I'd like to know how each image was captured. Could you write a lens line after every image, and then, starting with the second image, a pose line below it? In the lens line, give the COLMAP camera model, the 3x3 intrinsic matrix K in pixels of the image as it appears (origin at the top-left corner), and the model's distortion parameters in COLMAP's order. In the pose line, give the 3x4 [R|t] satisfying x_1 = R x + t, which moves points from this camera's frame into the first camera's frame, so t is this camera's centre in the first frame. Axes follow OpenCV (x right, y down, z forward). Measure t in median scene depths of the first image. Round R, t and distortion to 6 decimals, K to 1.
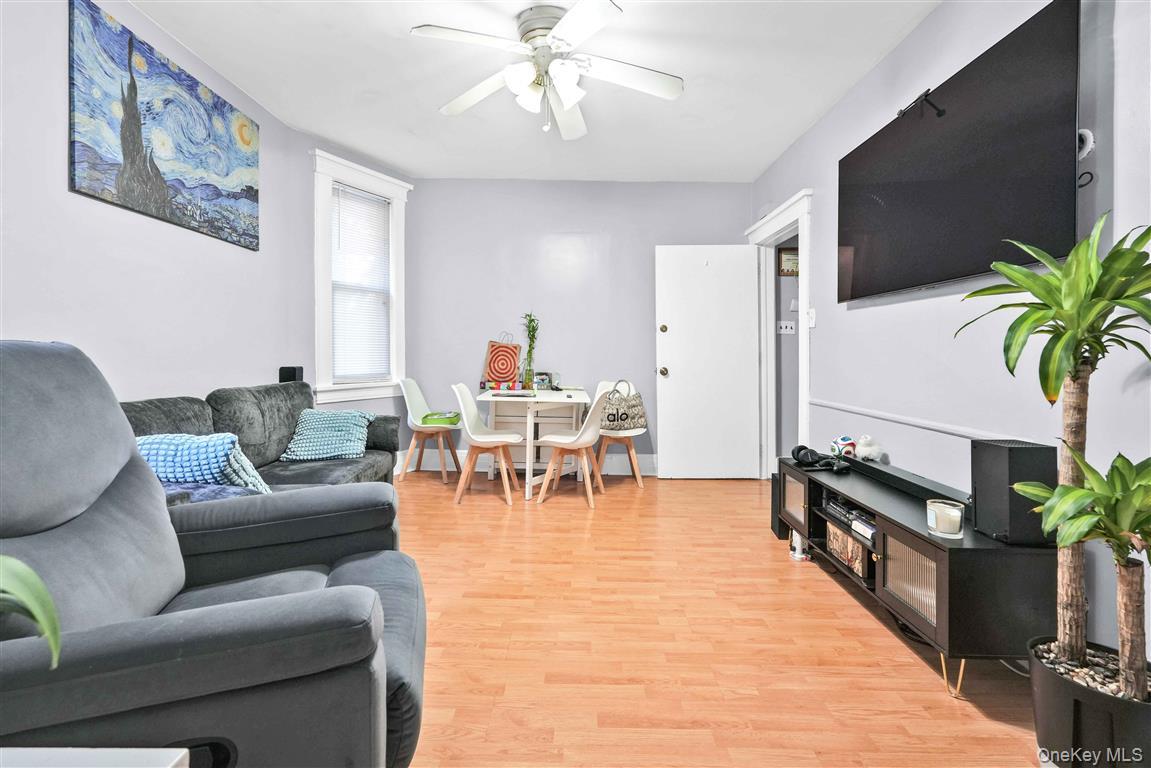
lens RADIAL K [[515.4, 0, 584.6], [0, 515.4, 355.3], [0, 0, 1]] dist [-0.000360, 0.004455]
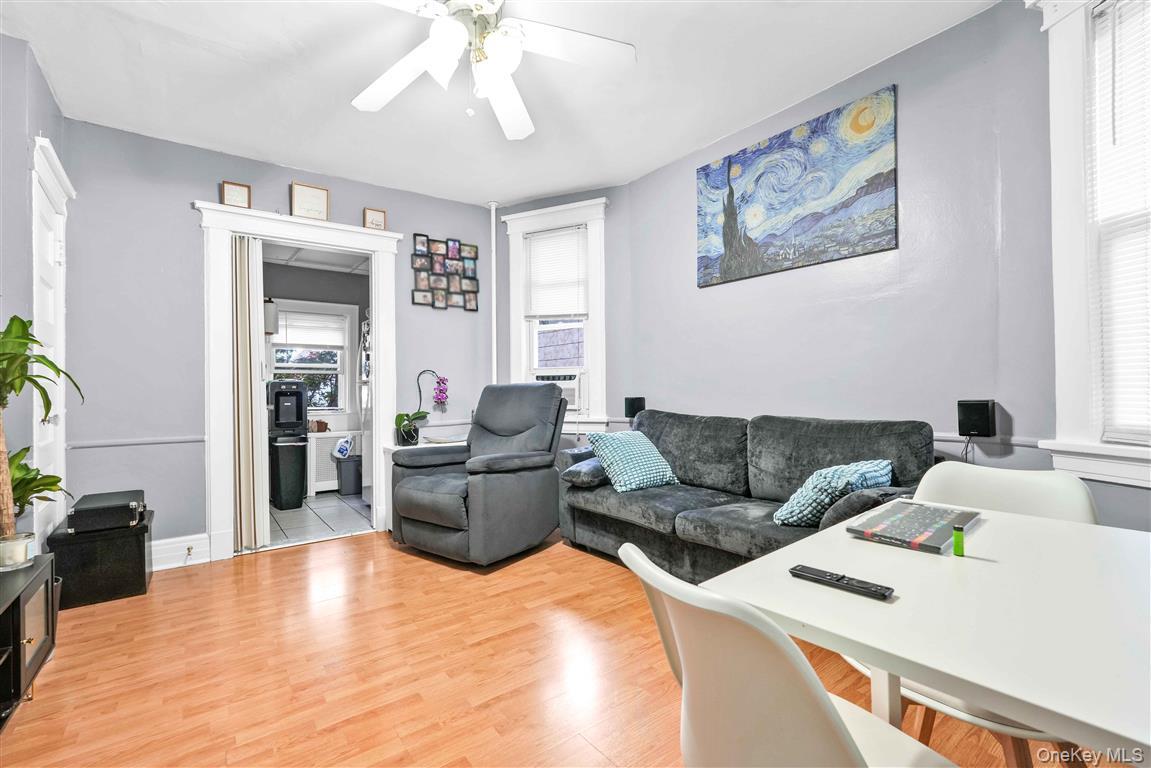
lens RADIAL K [[515.4, 0, 574.8], [0, 515.4, 383.5], [0, 0, 1]] dist [-0.000360, 0.004455]
pose [[-0.810323, 0.009538, -0.585906, 0.259858], [0.013903, 0.999899, -0.002951, -0.003596], [0.585819, -0.010538, -0.810373, 1.653852]]
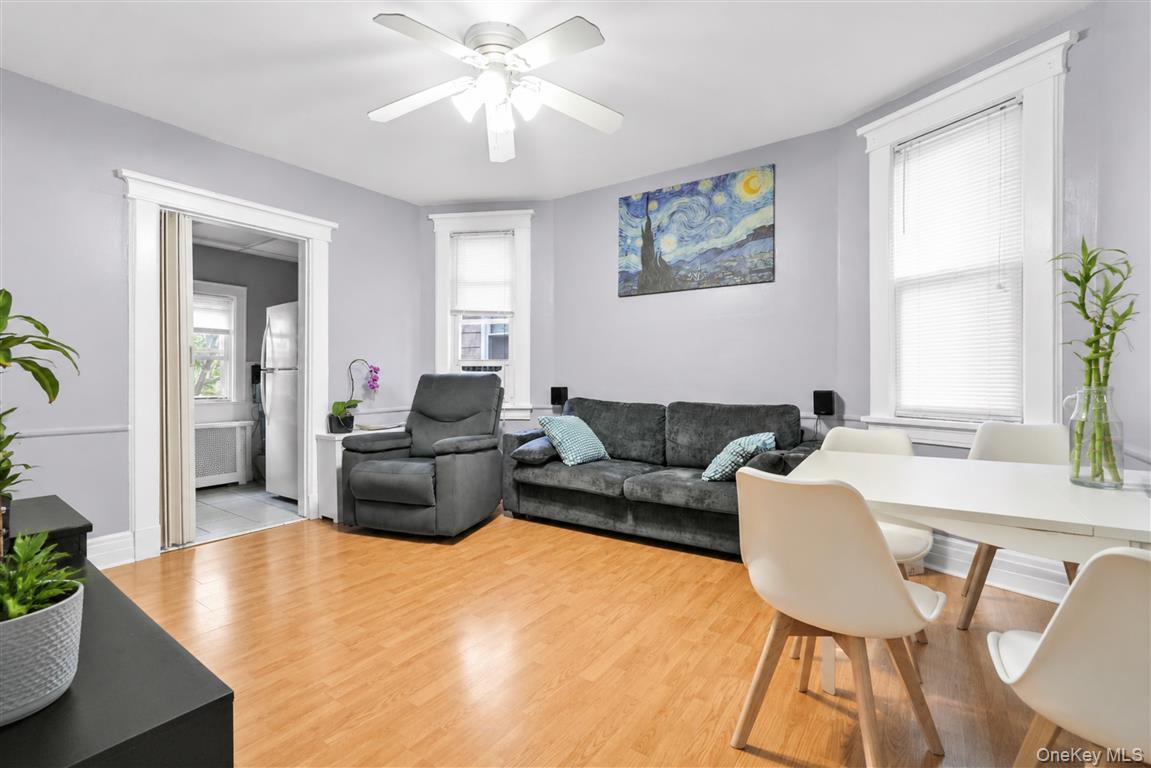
lens RADIAL K [[515.4, 0, 571.5], [0, 515.4, 378.4], [0, 0, 1]] dist [-0.000360, 0.004455]
pose [[-0.588275, 0.005078, -0.808645, 0.601452], [-0.001234, 0.999973, 0.007177, -0.006907], [0.808660, 0.005220, -0.588254, 1.594556]]
